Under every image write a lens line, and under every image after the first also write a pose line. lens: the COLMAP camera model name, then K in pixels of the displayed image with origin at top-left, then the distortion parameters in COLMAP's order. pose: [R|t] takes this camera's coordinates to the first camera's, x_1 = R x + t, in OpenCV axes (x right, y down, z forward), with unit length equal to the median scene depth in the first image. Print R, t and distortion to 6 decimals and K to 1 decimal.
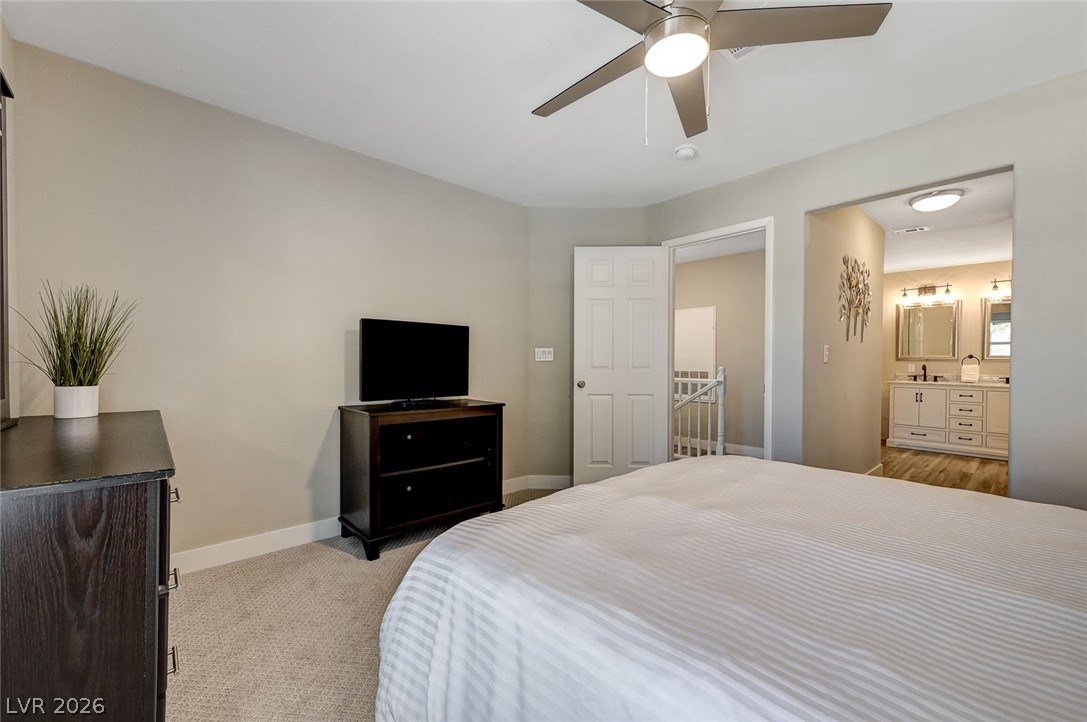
lens RADIAL K [[456.9, 0, 543.5], [0, 456.9, 361.0], [0, 0, 1]] dist [0.009833, 0.000137]
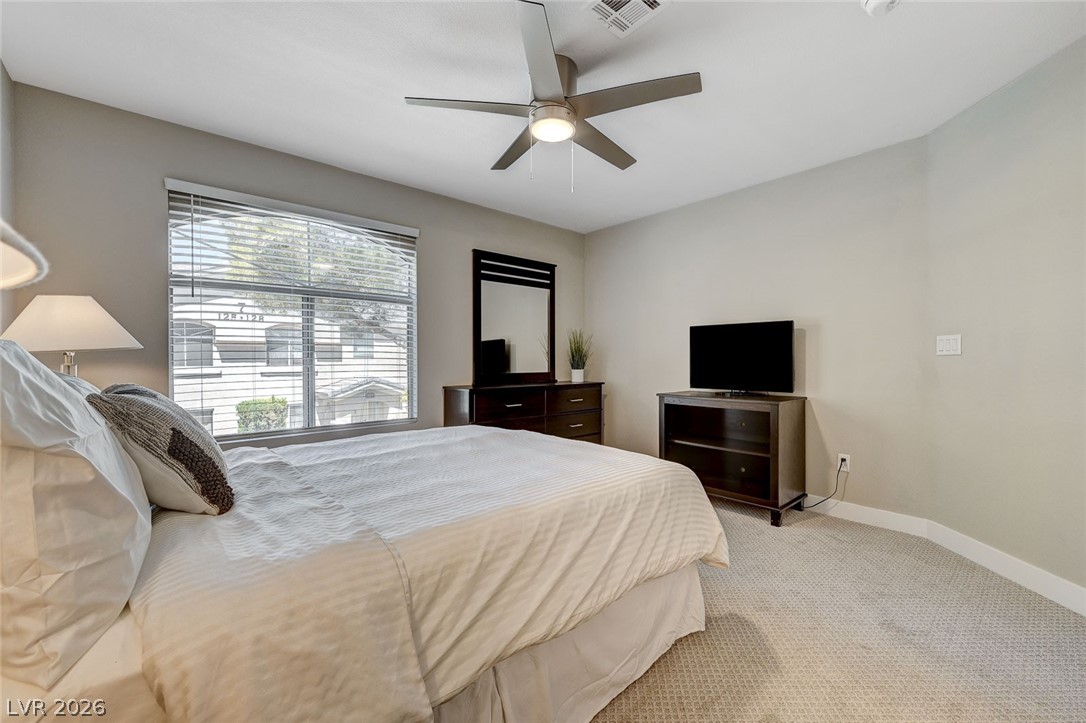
lens RADIAL K [[456.5, 0, 543.0], [0, 456.5, 361.5], [0, 0, 1]] dist [0.009833, 0.000137]
pose [[-0.053152, -0.000407, -0.998586, 0.881241], [0.008643, 0.999962, -0.000867, 0.006923], [0.998549, -0.008677, -0.053147, 0.568319]]
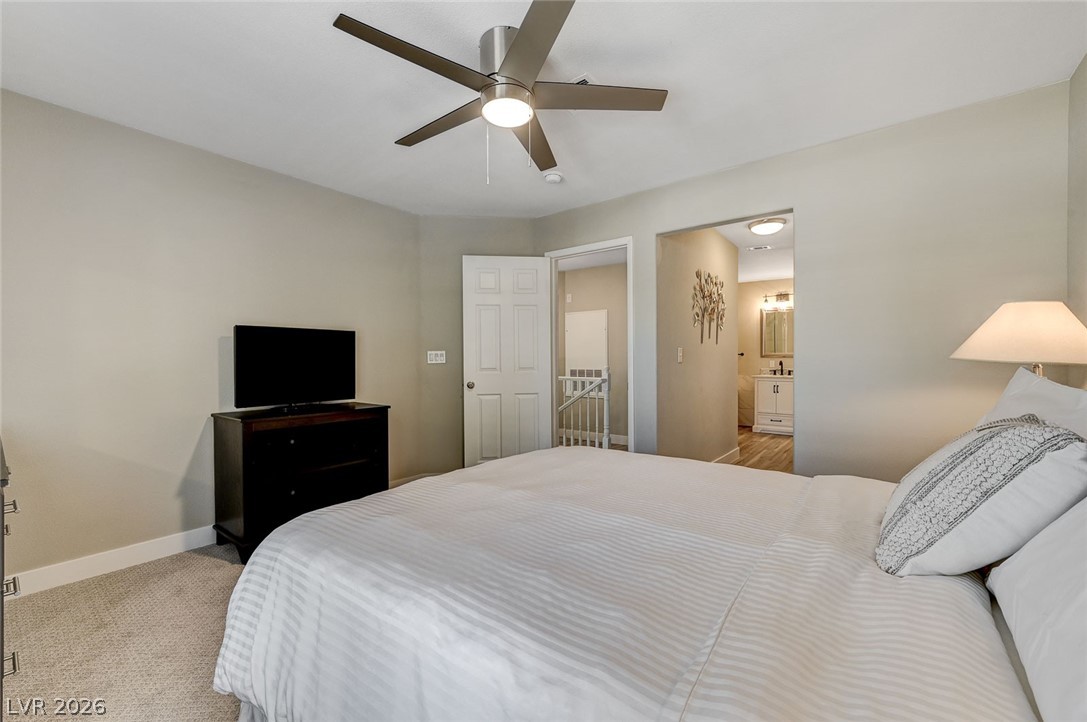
lens RADIAL K [[461.0, 0, 549.4], [0, 461.0, 357.2], [0, 0, 1]] dist [-0.003494, 0.001064]
pose [[0.984689, -0.009860, 0.174043, 0.091767], [0.009976, 0.999950, 0.000207, -0.014589], [-0.174036, 0.001532, 0.984738, -0.099577]]
